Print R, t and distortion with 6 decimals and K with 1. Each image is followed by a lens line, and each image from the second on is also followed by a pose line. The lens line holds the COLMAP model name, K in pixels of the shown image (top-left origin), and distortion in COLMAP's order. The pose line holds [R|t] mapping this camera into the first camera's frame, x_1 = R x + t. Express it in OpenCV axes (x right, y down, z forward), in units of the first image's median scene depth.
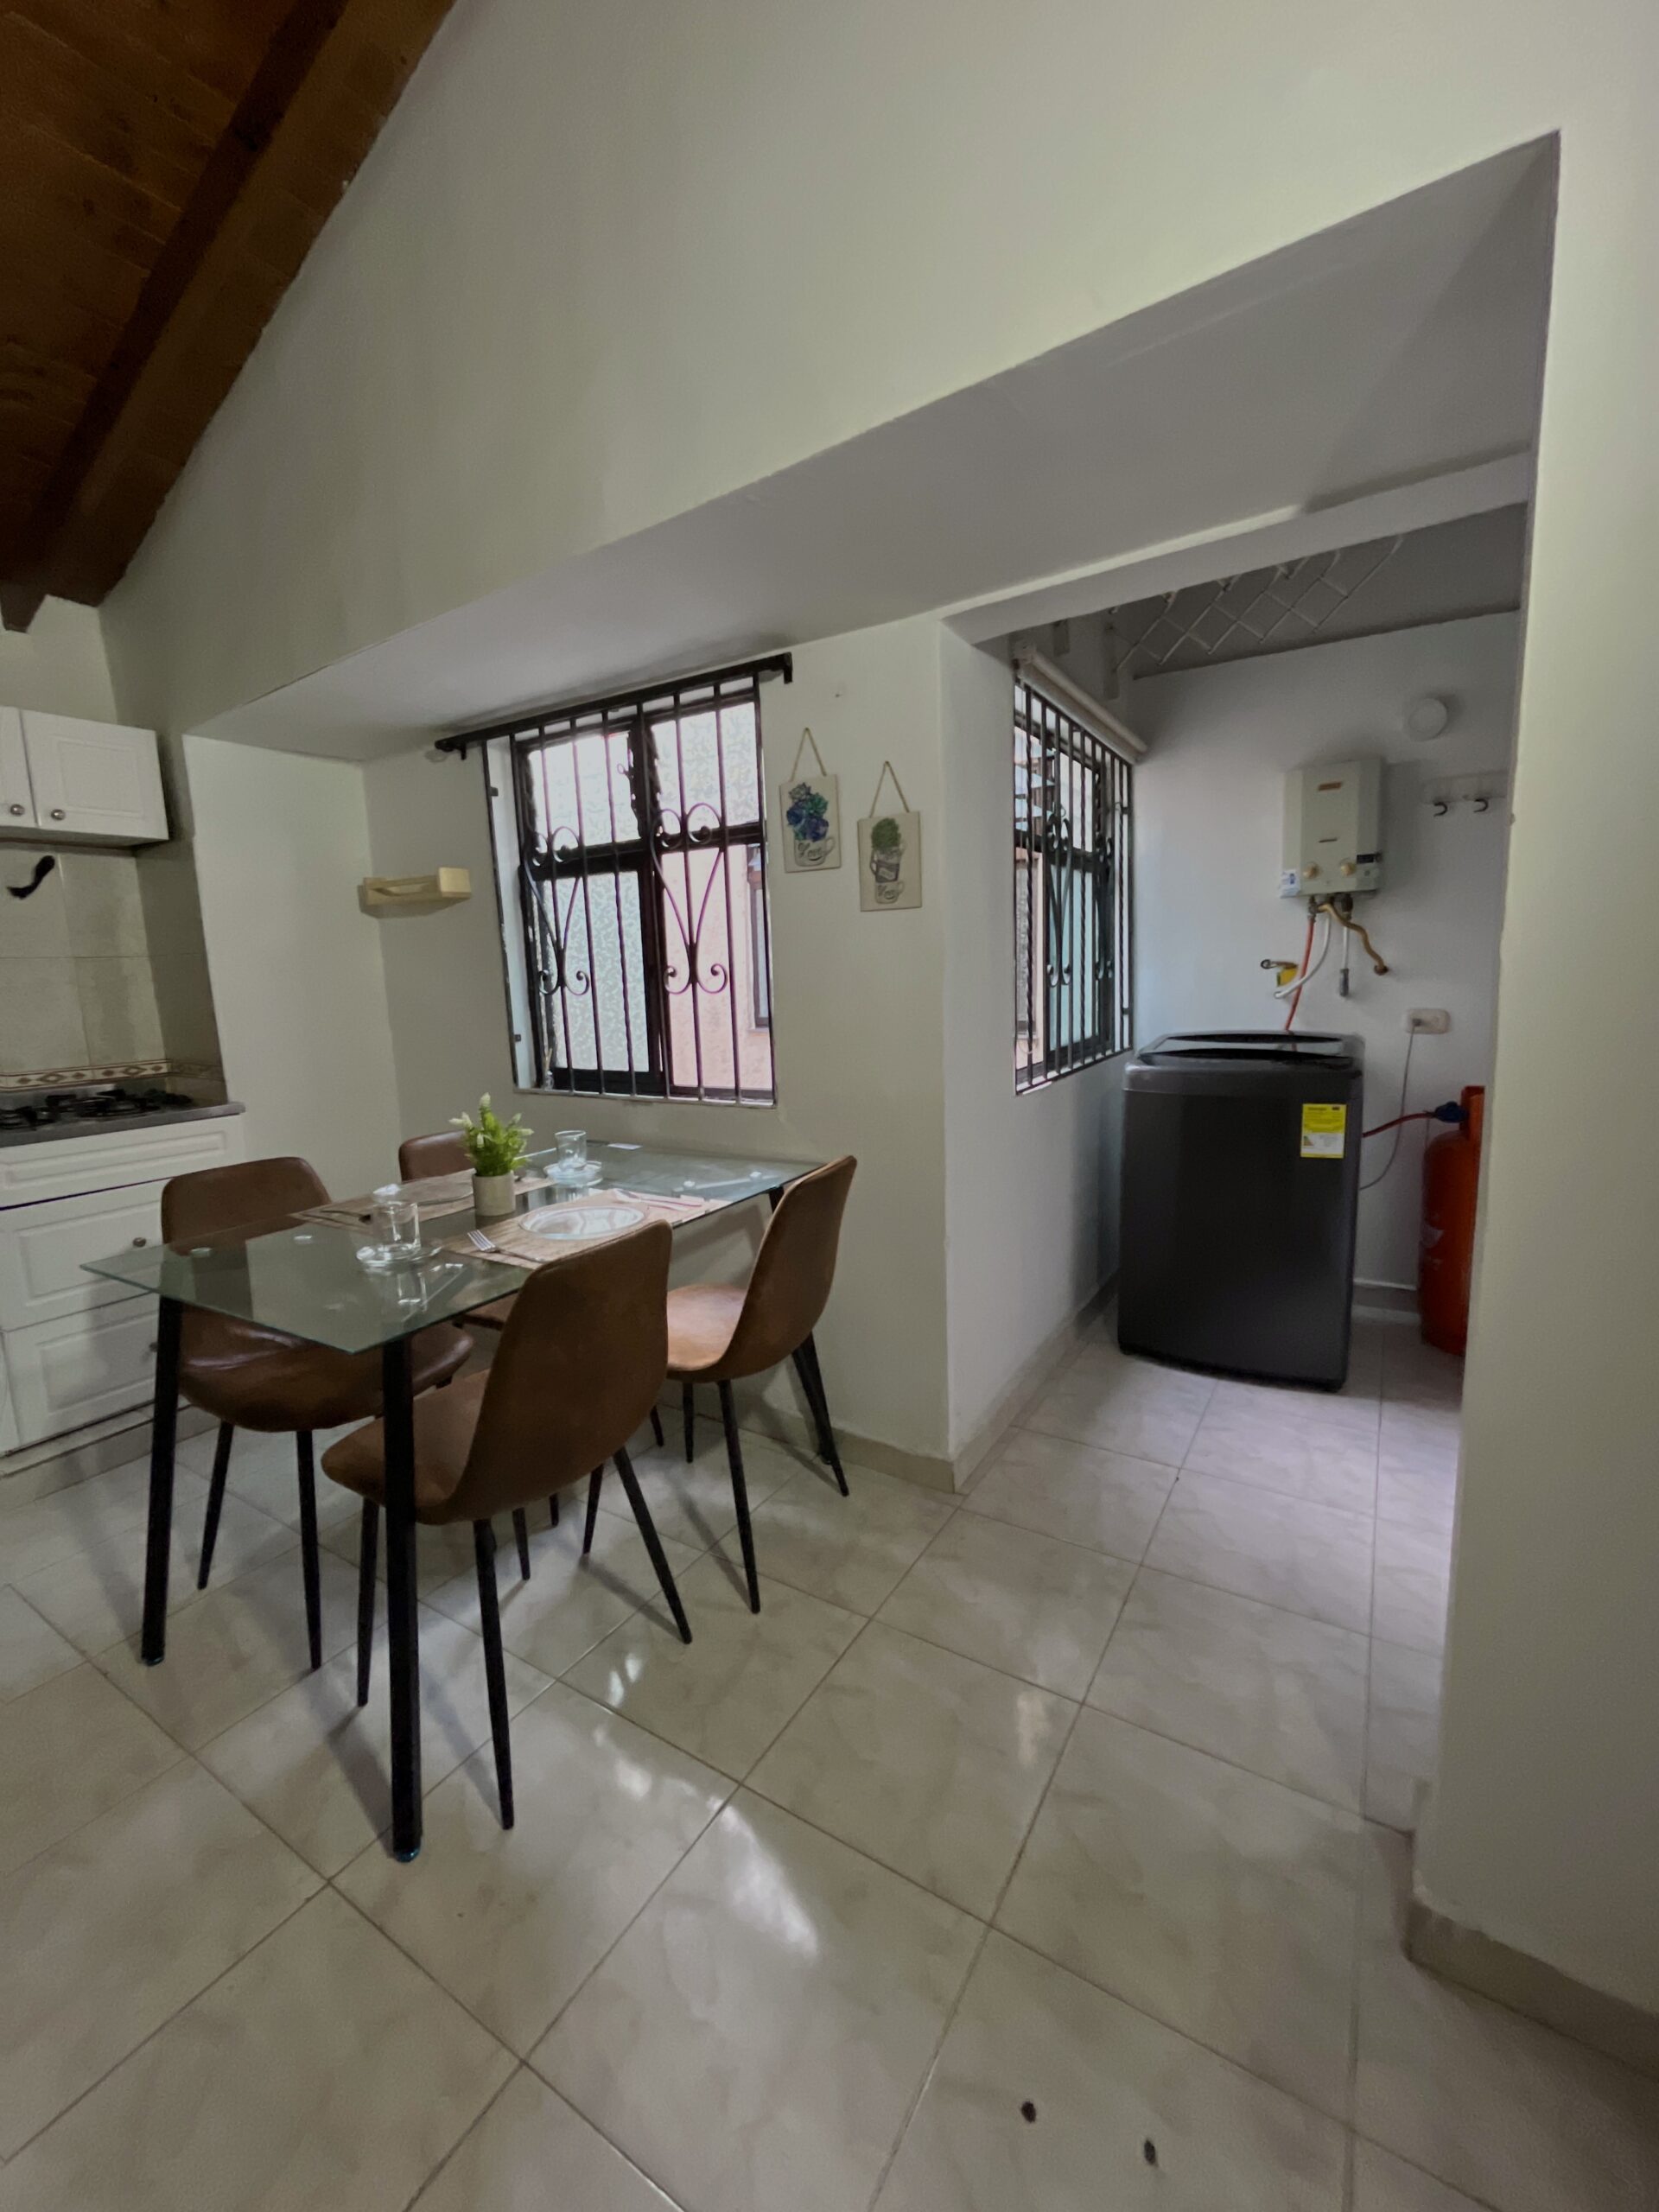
lens RADIAL K [[899.2, 0, 819.3], [0, 899.2, 1098.0], [0, 0, 1]] dist [-0.001271, 0.000137]
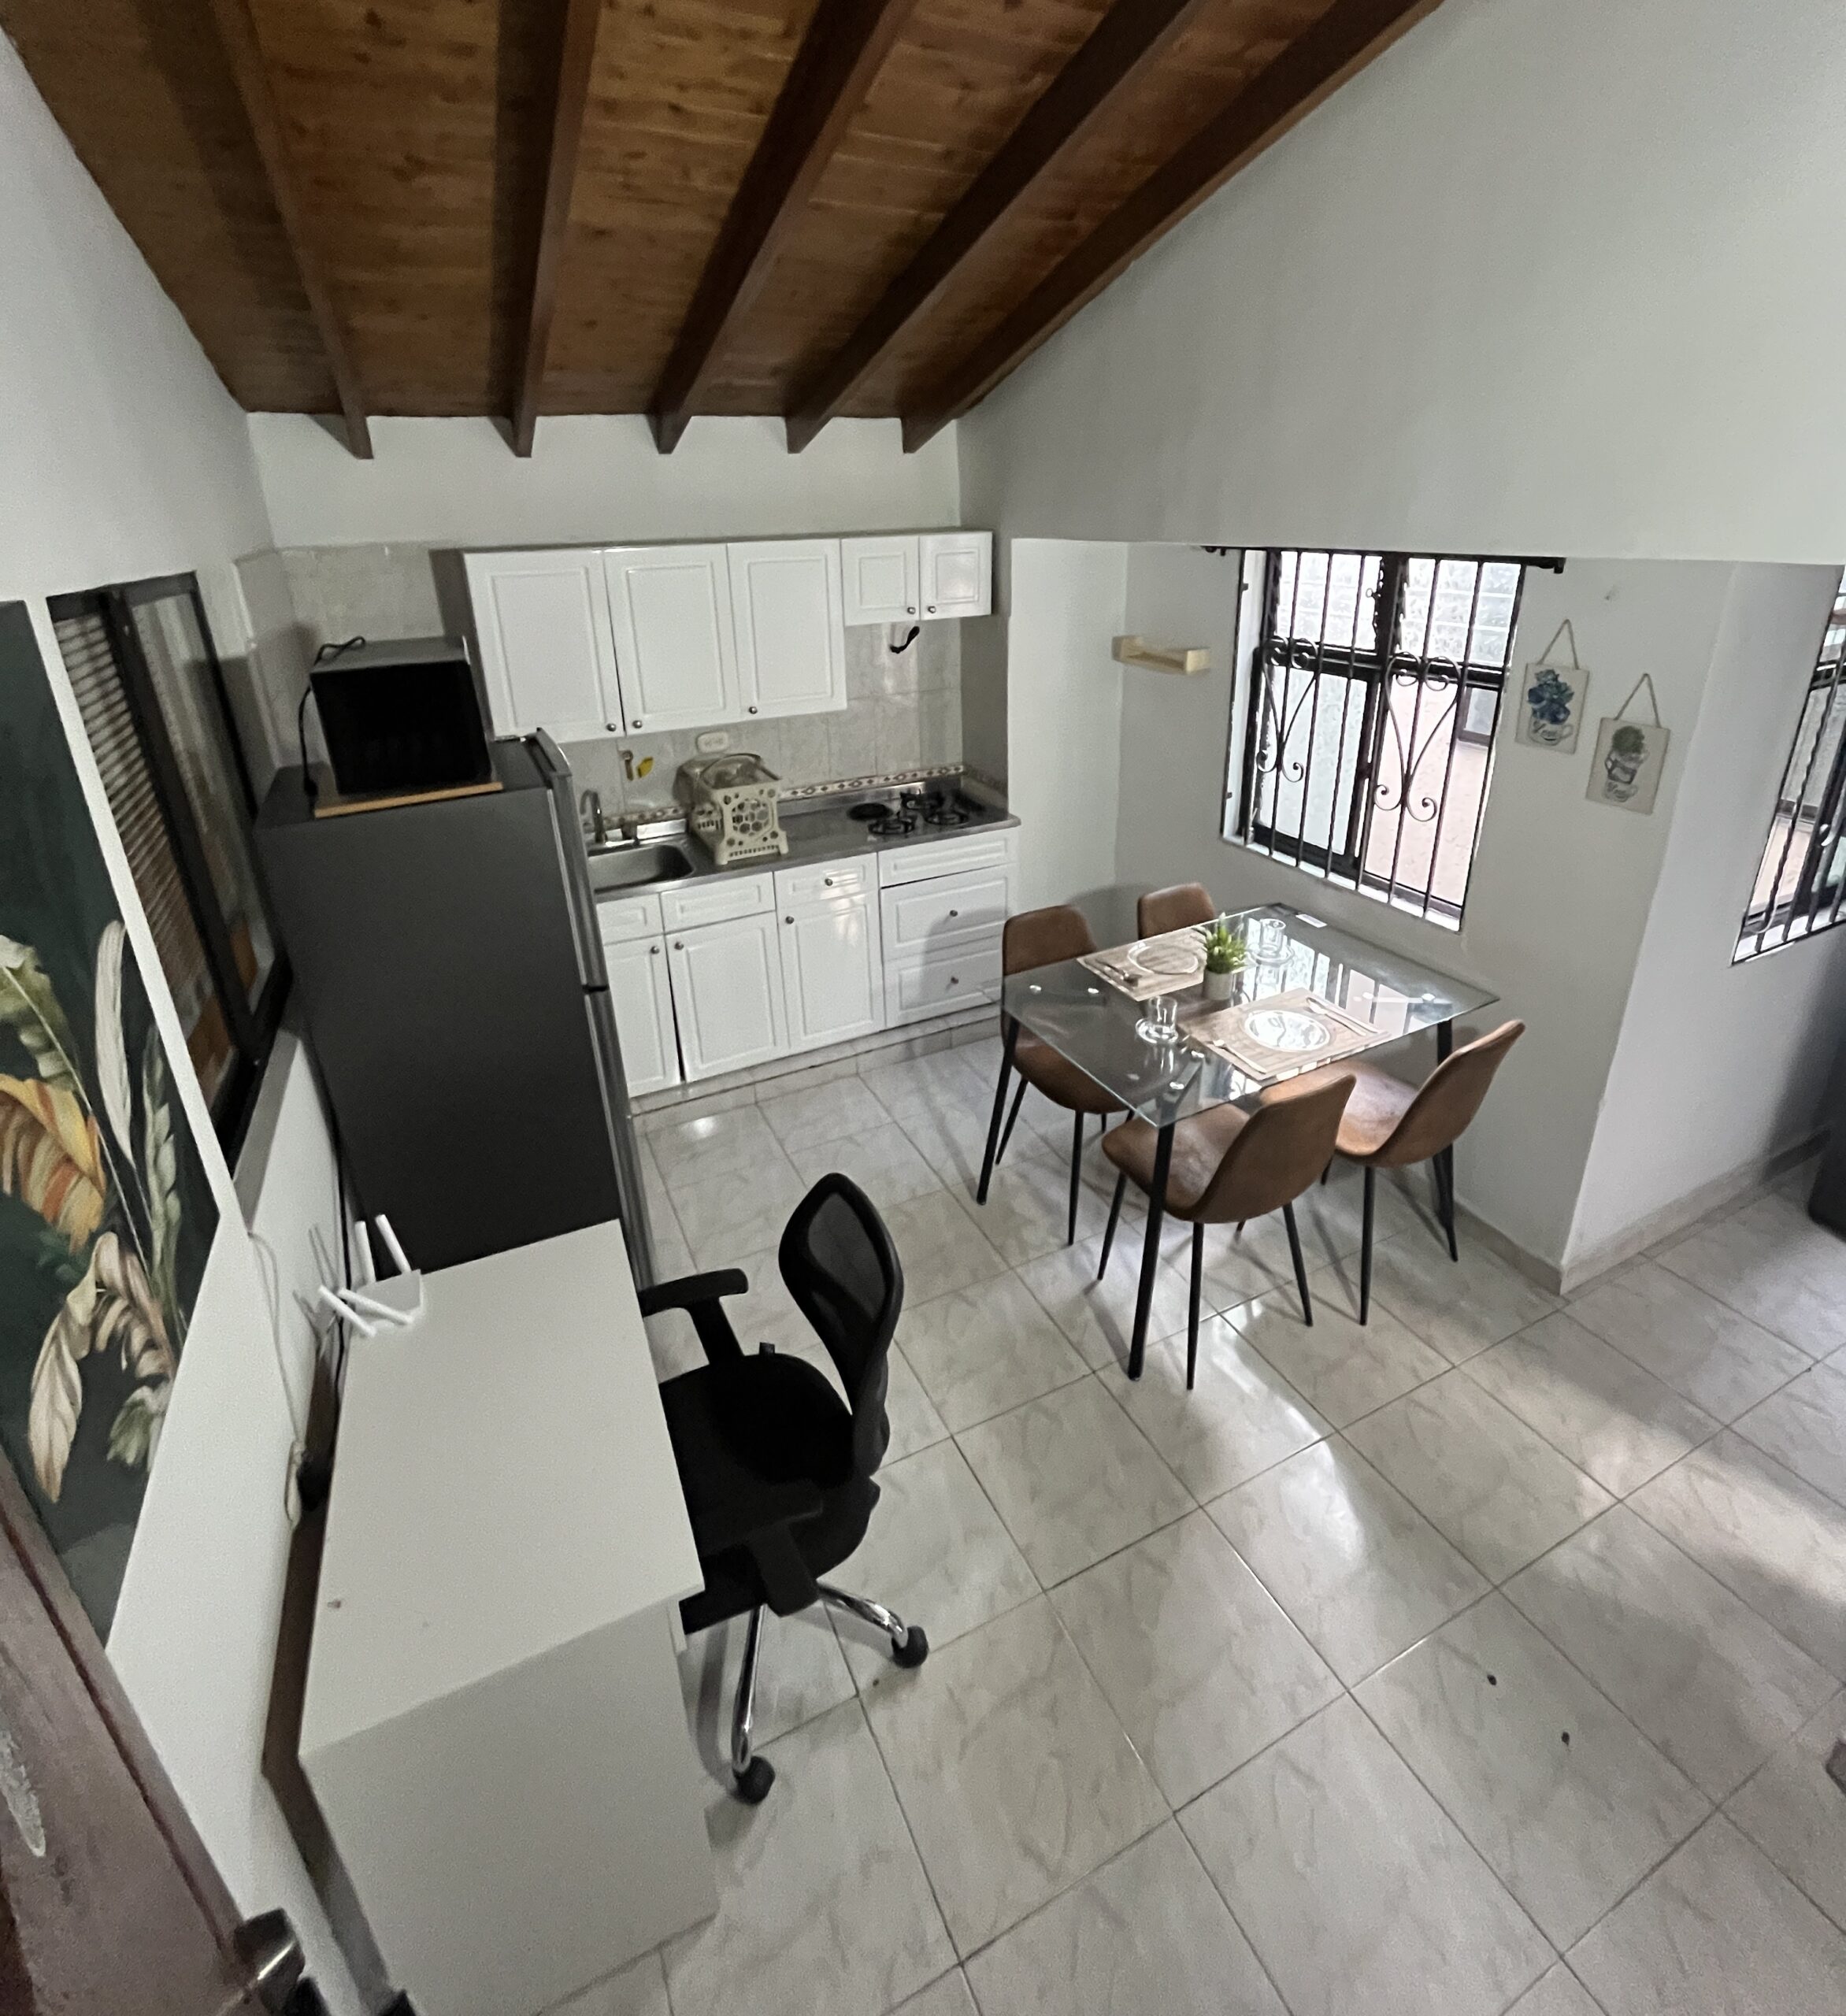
lens RADIAL K [[992.1, 0, 925.0], [0, 992.1, 867.9], [0, 0, 1]] dist [-0.006507, 0.002653]
pose [[0.851090, 0.195995, -0.487065, -0.029320], [-0.082382, 0.966069, 0.244793, -0.308795], [0.518517, -0.168216, 0.838358, -0.368018]]
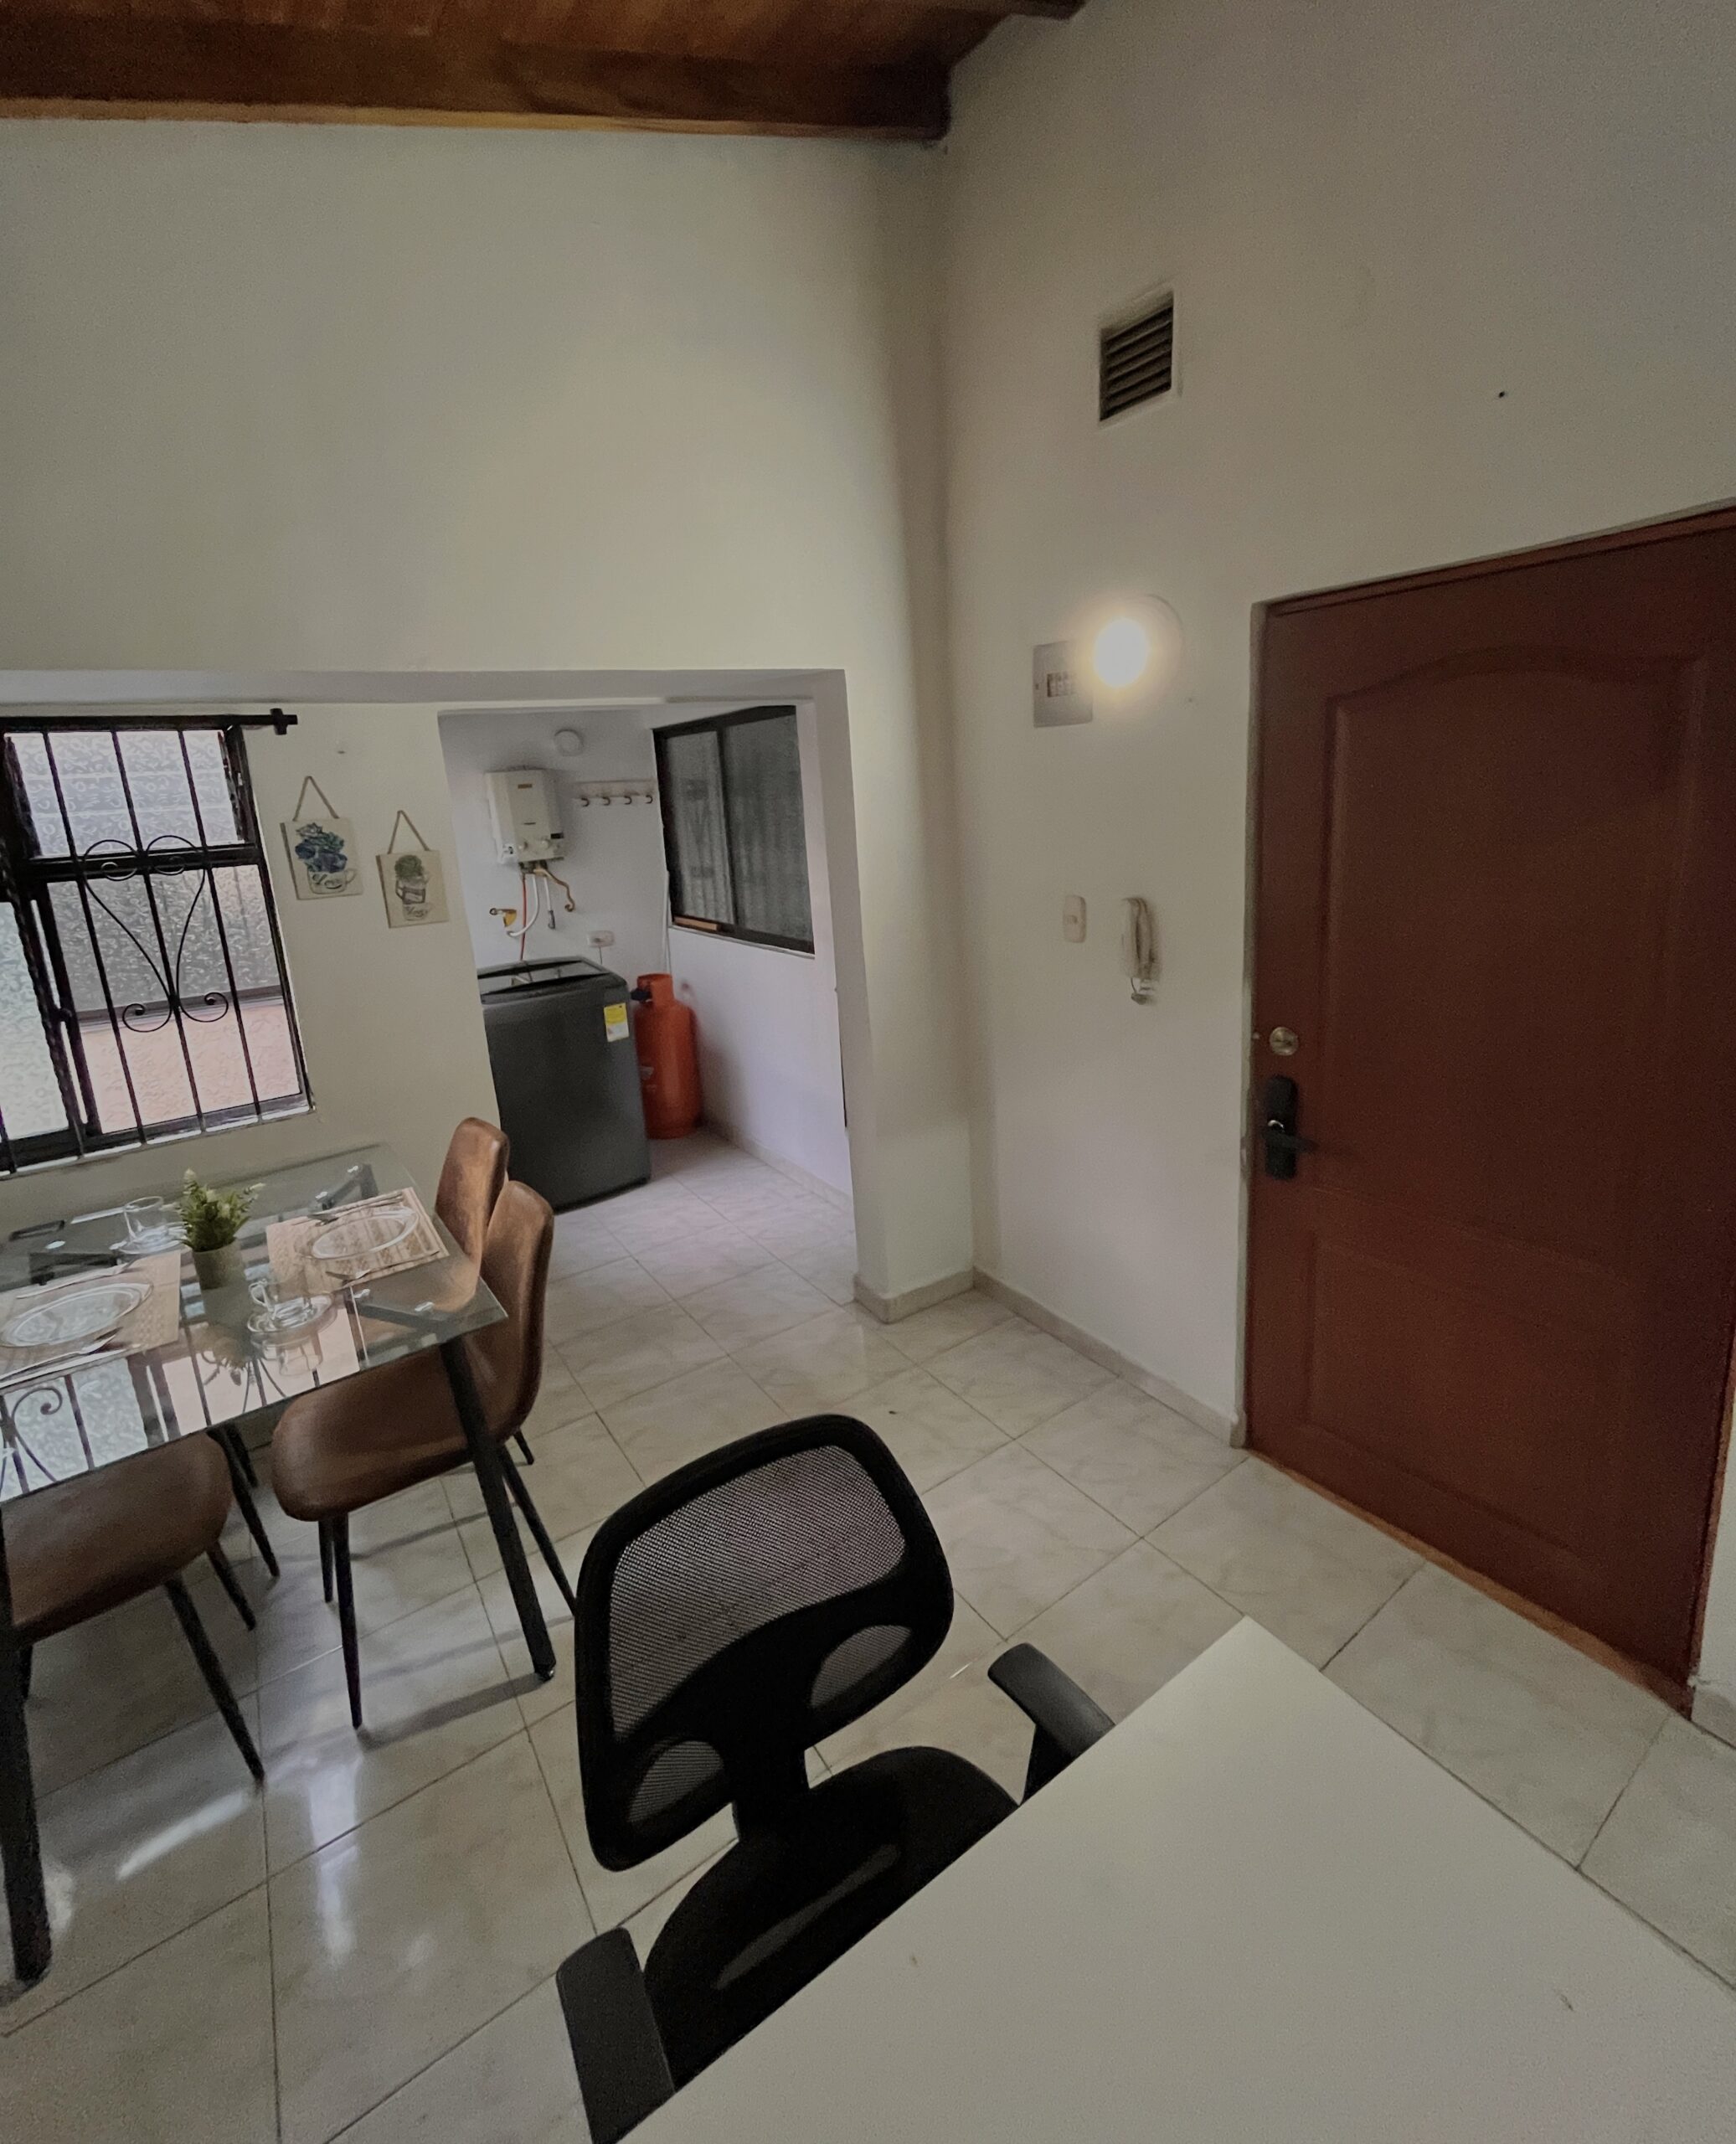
lens RADIAL K [[922.8, 0, 866.5], [0, 922.8, 975.1], [0, 0, 1]] dist [-0.002832, 0.000876]
pose [[0.406597, -0.175323, 0.896627, -0.716967], [0.187260, 0.976570, 0.106036, -0.137911], [-0.894210, 0.124789, 0.429902, -0.089037]]
